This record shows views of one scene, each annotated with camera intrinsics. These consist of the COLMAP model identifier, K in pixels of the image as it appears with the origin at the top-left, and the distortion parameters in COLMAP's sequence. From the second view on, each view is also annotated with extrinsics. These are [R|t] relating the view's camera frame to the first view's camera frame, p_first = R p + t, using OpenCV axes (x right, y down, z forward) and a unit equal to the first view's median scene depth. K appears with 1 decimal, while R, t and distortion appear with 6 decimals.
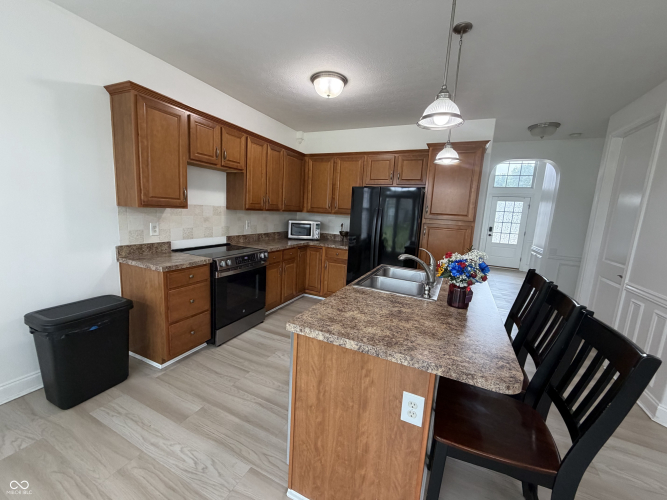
lens RADIAL K [[265.6, 0, 331.7], [0, 265.6, 249.2], [0, 0, 1]] dist [0.001608, -0.000533]
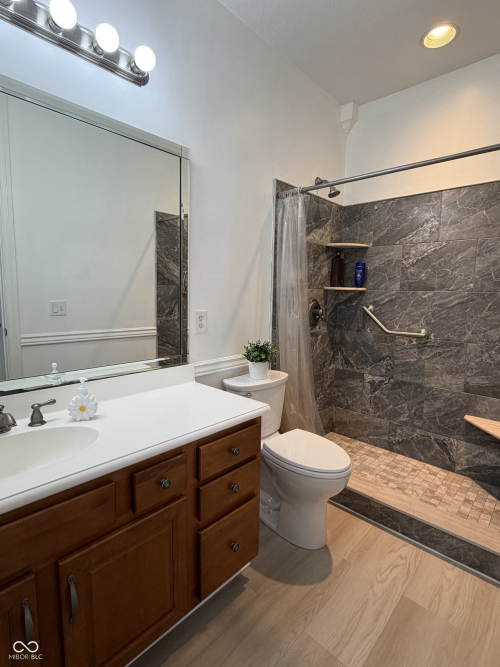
lens RADIAL K [[338.0, 0, 250.6], [0, 338.0, 332.7], [0, 0, 1]] dist [0.001550, 0.000049]
pose [[0.307496, -0.173525, 0.935594, -0.867519], [0.129384, 0.981725, 0.139557, -0.068959], [-0.942712, 0.078138, 0.324328, 0.589130]]
